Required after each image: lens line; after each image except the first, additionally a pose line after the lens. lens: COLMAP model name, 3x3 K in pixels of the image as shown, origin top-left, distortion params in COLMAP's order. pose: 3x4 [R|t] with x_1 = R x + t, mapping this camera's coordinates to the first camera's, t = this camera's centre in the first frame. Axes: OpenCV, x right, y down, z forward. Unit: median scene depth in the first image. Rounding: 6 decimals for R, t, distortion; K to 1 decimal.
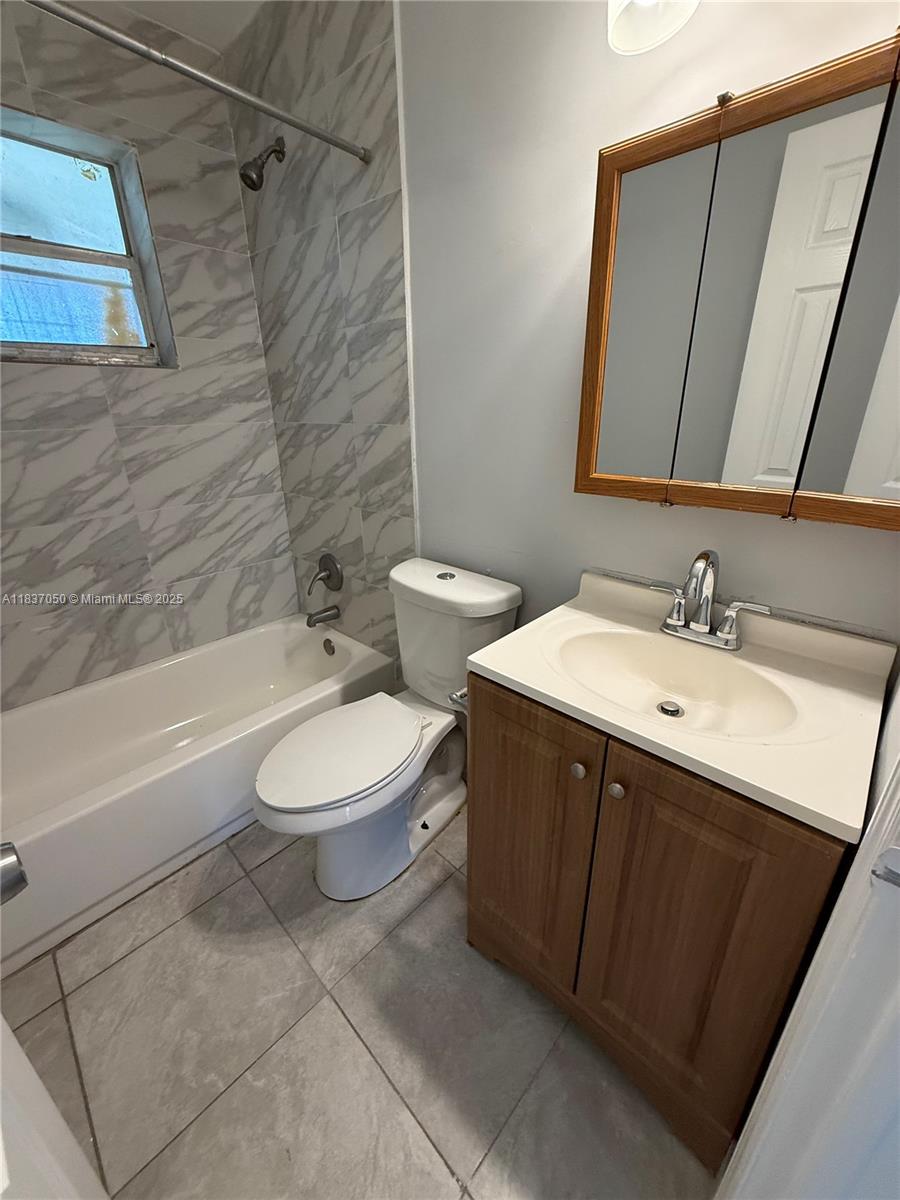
lens RADIAL K [[476.1, 0, 451.5], [0, 476.1, 595.9], [0, 0, 1]] dist [0.000130, 0.000112]
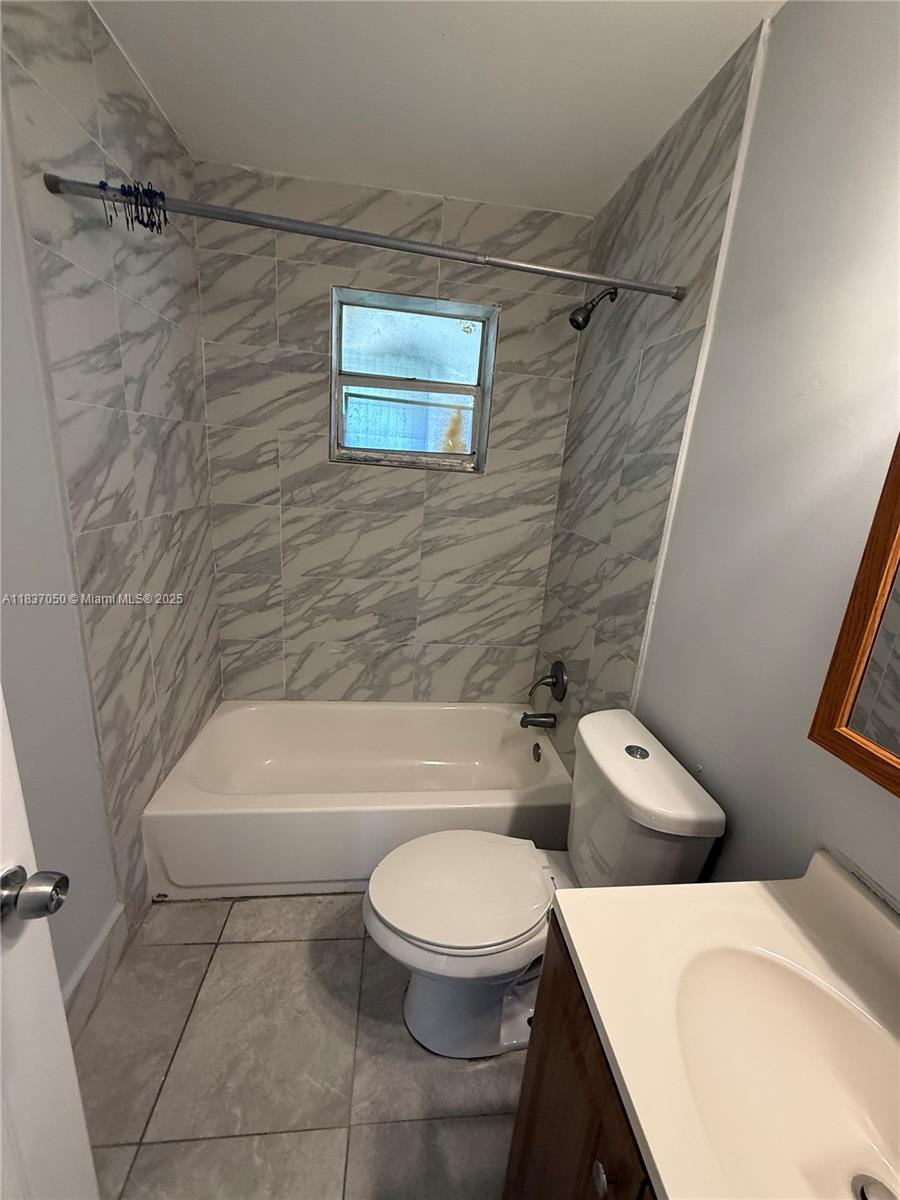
lens RADIAL K [[476.1, 0, 451.5], [0, 476.1, 595.9], [0, 0, 1]] dist [0.000130, 0.000112]
pose [[0.762044, 0.240339, -0.601271, 0.146496], [-0.317836, 0.947843, -0.023951, -0.147455], [0.564154, 0.209357, 0.798686, 0.090358]]
